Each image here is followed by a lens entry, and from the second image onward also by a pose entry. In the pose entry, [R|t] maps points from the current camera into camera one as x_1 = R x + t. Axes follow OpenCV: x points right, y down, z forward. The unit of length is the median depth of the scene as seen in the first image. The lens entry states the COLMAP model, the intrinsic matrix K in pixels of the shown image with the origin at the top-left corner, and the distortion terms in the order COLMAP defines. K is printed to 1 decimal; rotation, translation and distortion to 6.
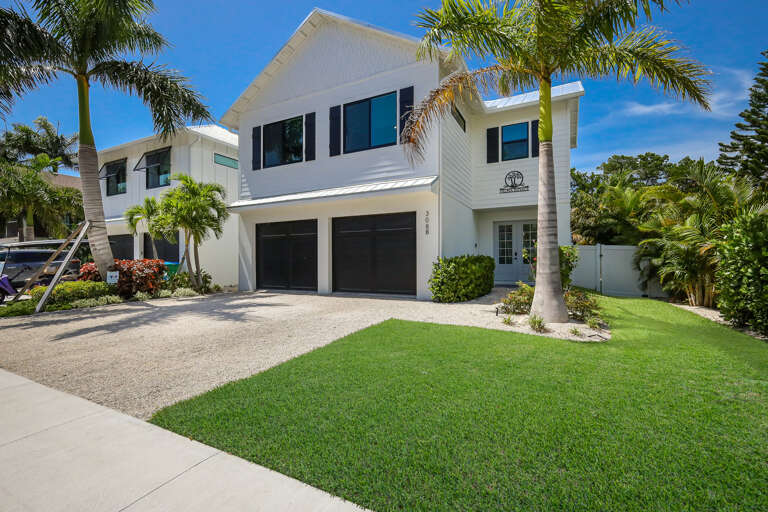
lens RADIAL K [[343.5, 0, 383.8], [0, 343.5, 260.1], [0, 0, 1]] dist [-0.000699, 0.000509]
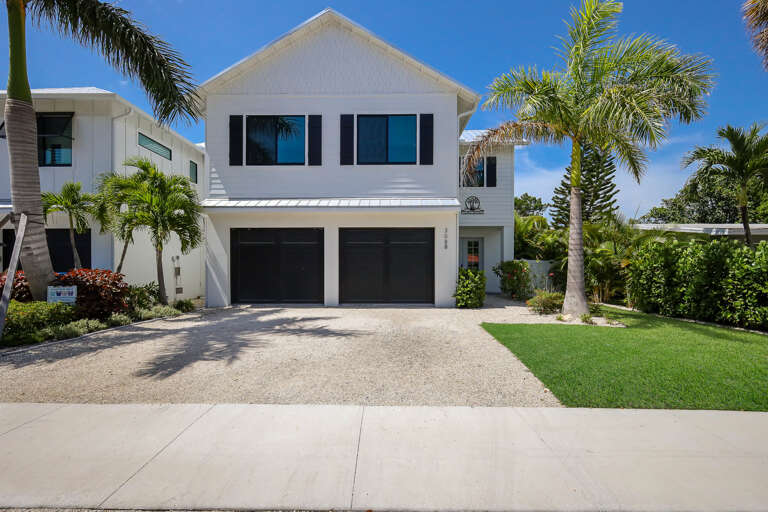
lens RADIAL K [[343.5, 0, 415.0], [0, 343.5, 270.1], [0, 0, 1]] dist [-0.000699, 0.000509]
pose [[0.893730, 0.005287, 0.448574, -0.405826], [-0.005040, 0.999986, -0.001745, -0.002568], [-0.448576, -0.000701, 0.893744, 0.035152]]
